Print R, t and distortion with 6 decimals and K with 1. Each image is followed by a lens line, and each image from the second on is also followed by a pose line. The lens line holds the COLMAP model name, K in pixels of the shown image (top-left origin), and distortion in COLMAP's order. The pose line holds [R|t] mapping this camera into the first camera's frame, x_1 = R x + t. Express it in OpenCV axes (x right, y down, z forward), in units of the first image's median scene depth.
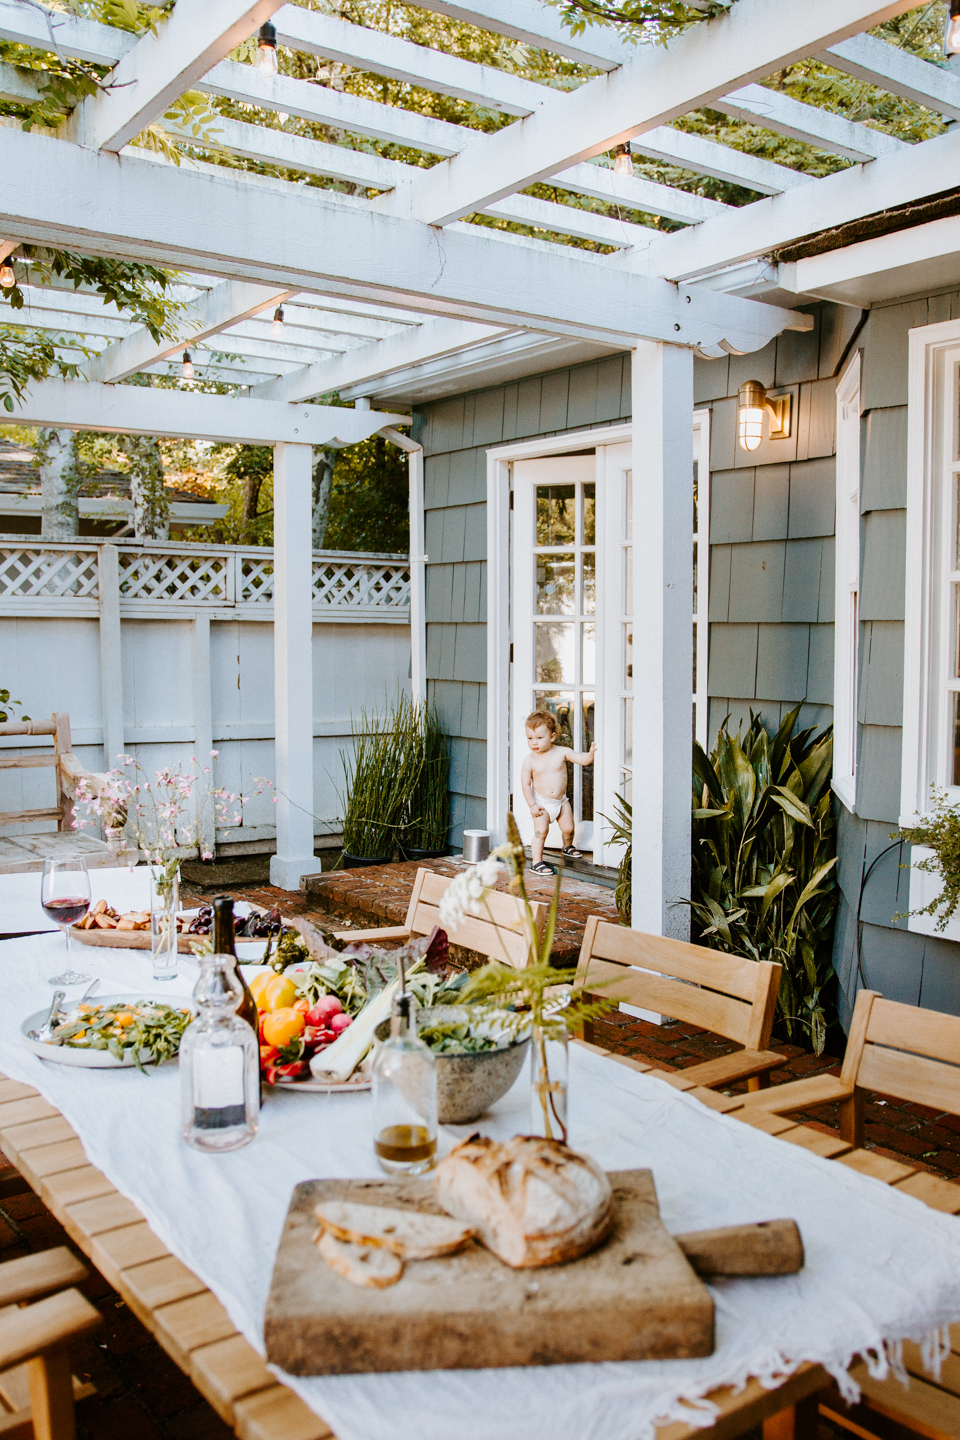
lens RADIAL K [[1260.2, 0, 480.0], [0, 1260.2, 720.0], [0, 0, 1]] dist [-0.097757, 0.091033]
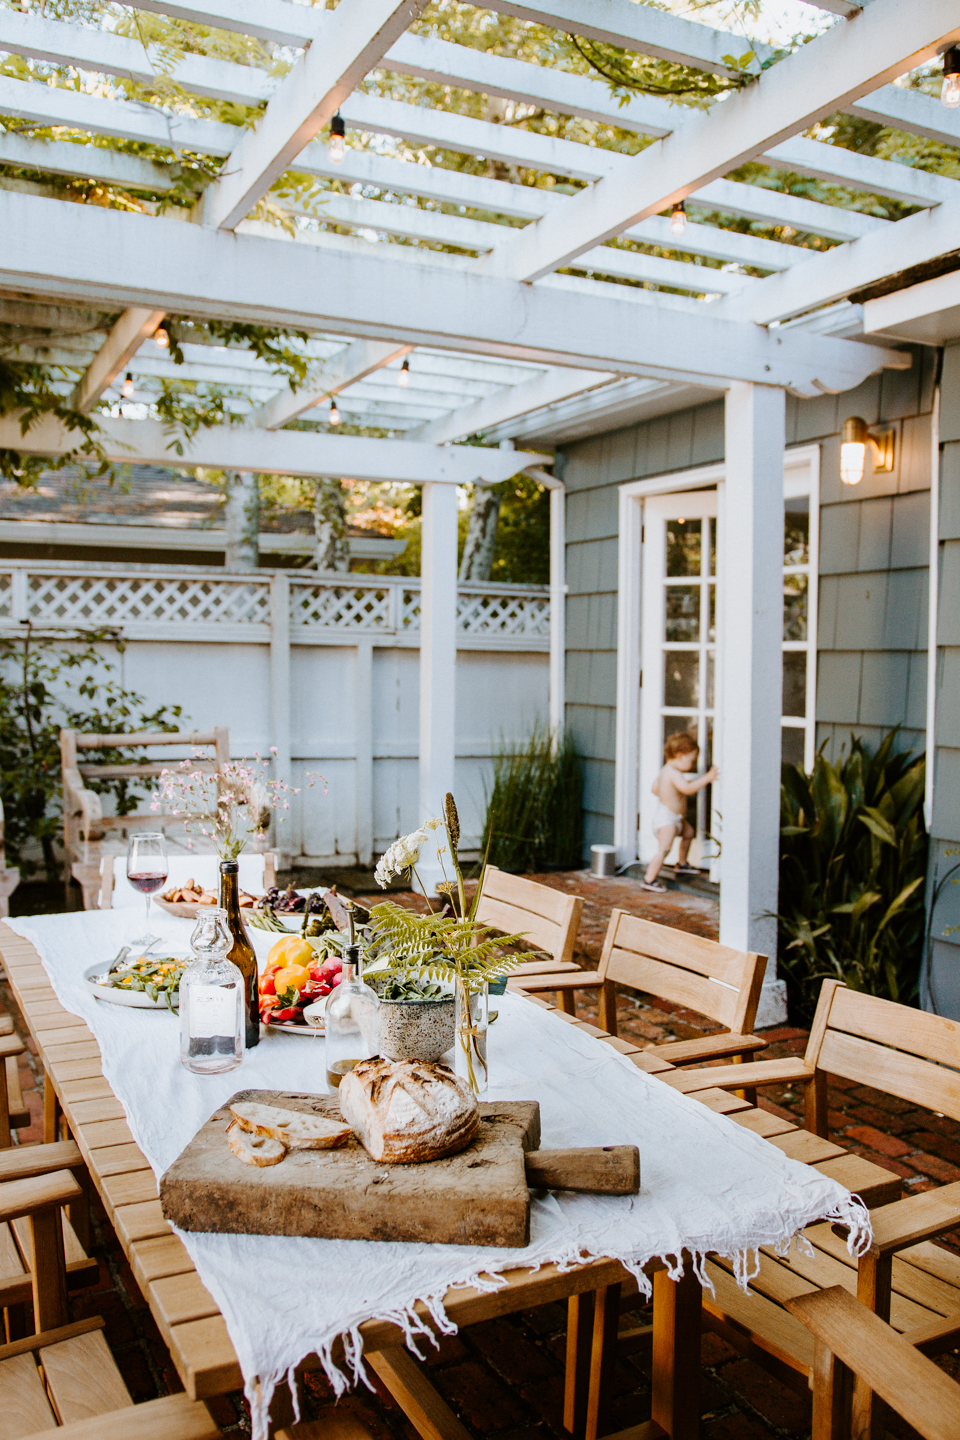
lens RADIAL K [[1217.0, 0, 480.0], [0, 1217.0, 720.0], [0, 0, 1]] dist [-0.096685, 0.104833]
pose [[0.987325, 0.018032, -0.157687, 0.076975], [-0.021864, 0.999505, -0.022604, 0.010522], [0.157201, 0.025765, 0.987230, -0.035087]]
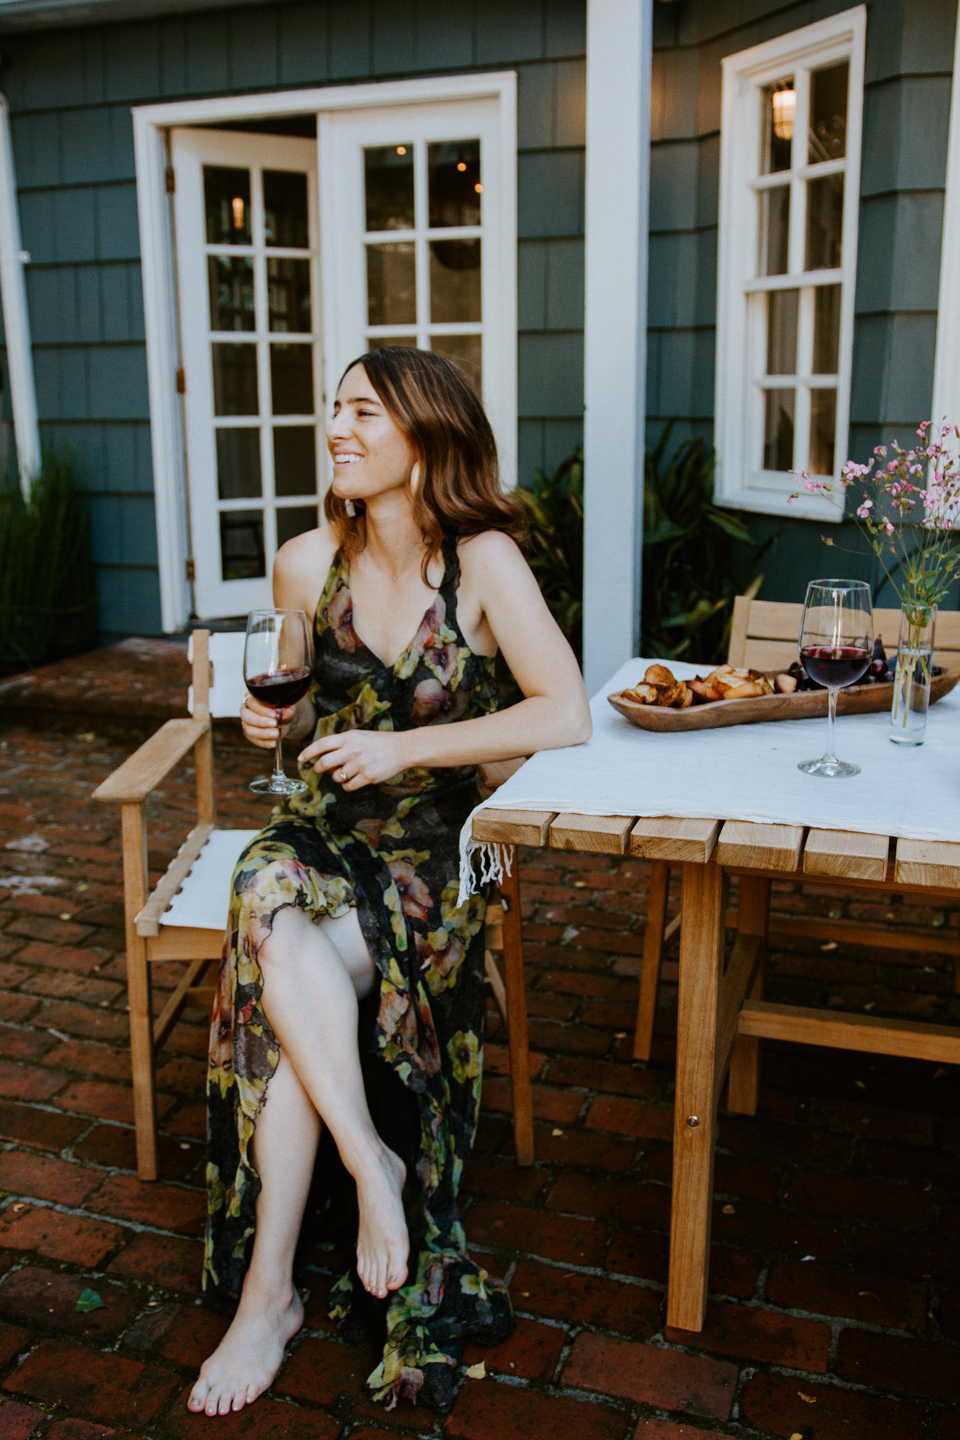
lens RADIAL K [[1321.4, 0, 480.0], [0, 1321.4, 720.0], [0, 0, 1]] dist [-0.085007, 0.072093]
pose [[0.819411, -0.147740, 0.553839, -0.446436], [0.051916, 0.981371, 0.184977, 0.019253], [-0.570850, -0.122819, 0.811816, 0.282328]]
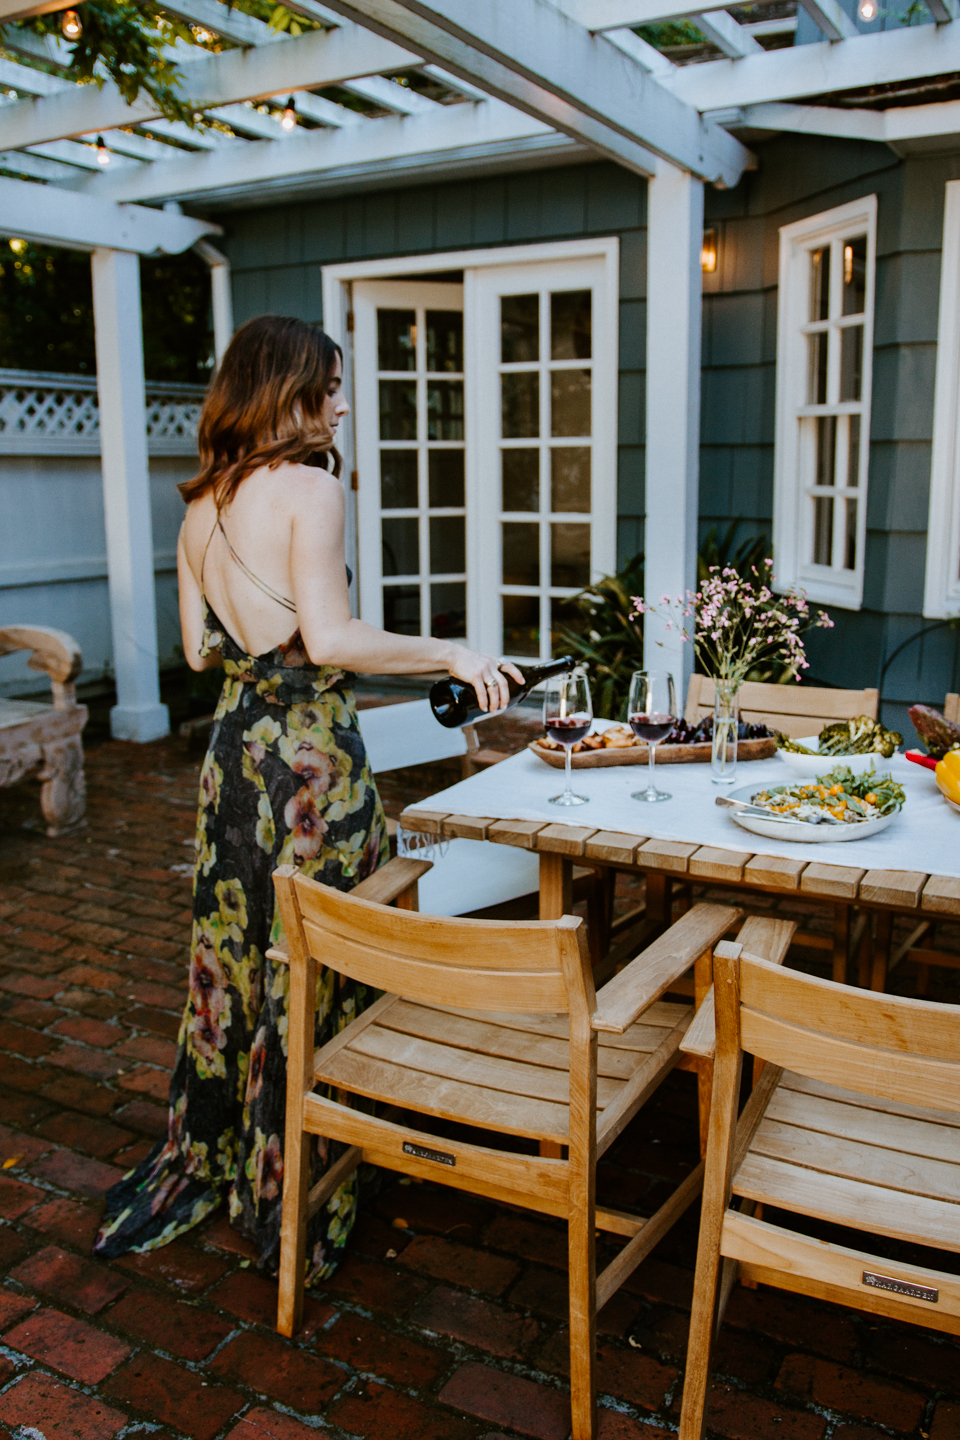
lens RADIAL K [[1260.2, 0, 480.0], [0, 1260.2, 720.0], [0, 0, 1]] dist [-0.097757, 0.091033]
pose [[0.905864, -0.097271, 0.412248, -0.443840], [0.042545, 0.989247, 0.139928, -0.002667], [-0.421426, -0.109217, 0.900262, 0.083445]]
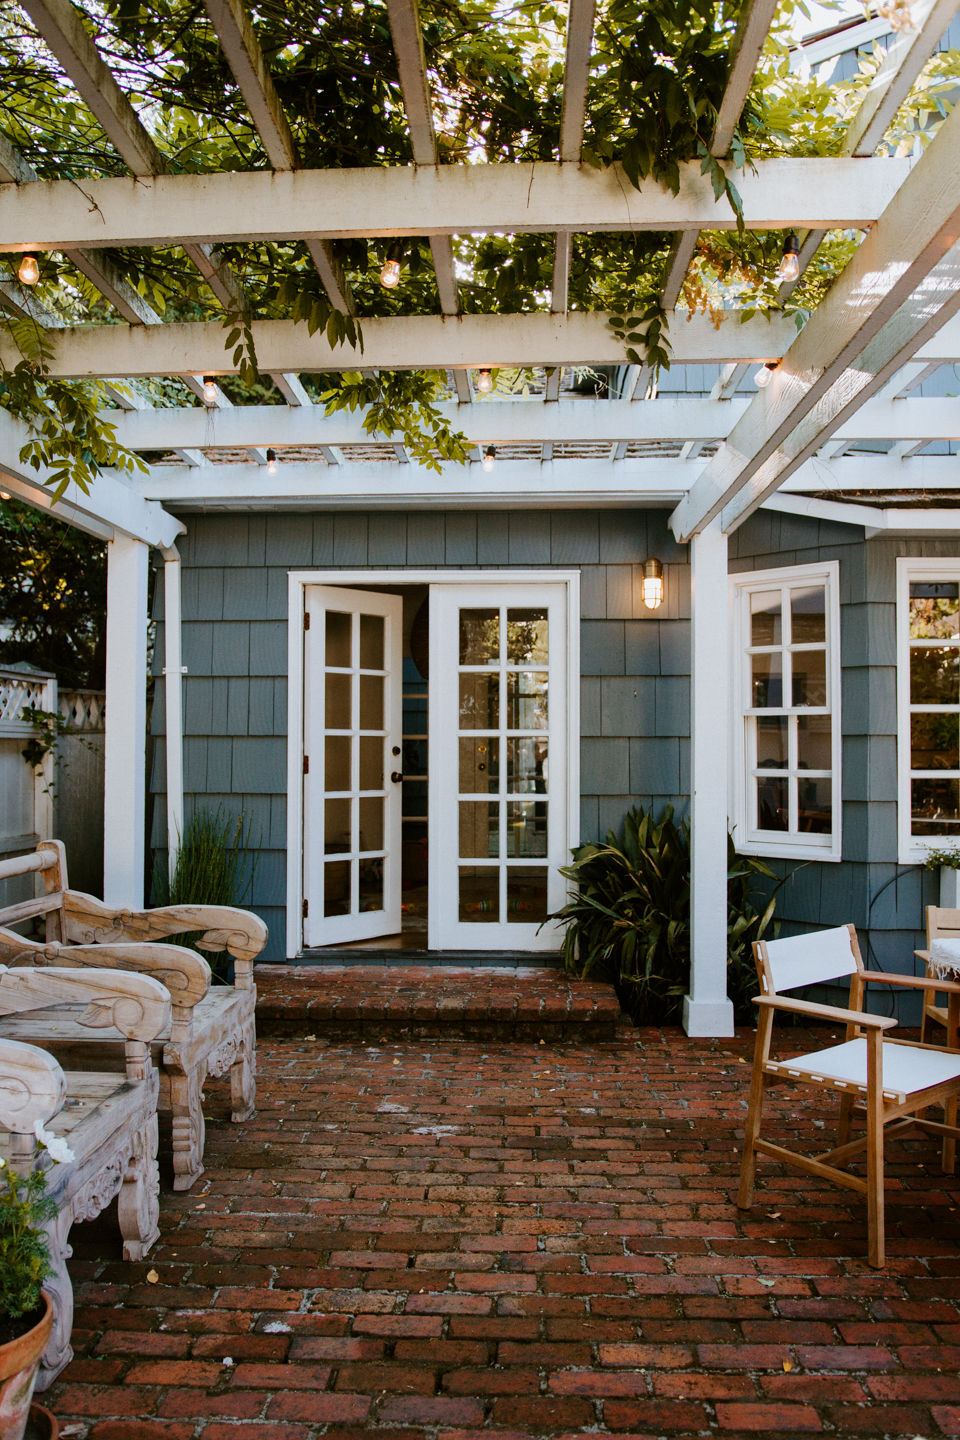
lens RADIAL K [[1217.0, 0, 480.0], [0, 1217.0, 720.0], [0, 0, 1]] dist [-0.096685, 0.104833]
pose [[0.618912, 0.013267, 0.785349, -0.985166], [0.056592, 0.996506, -0.061433, -0.029294], [-0.783419, 0.082466, 0.615998, 0.374439]]
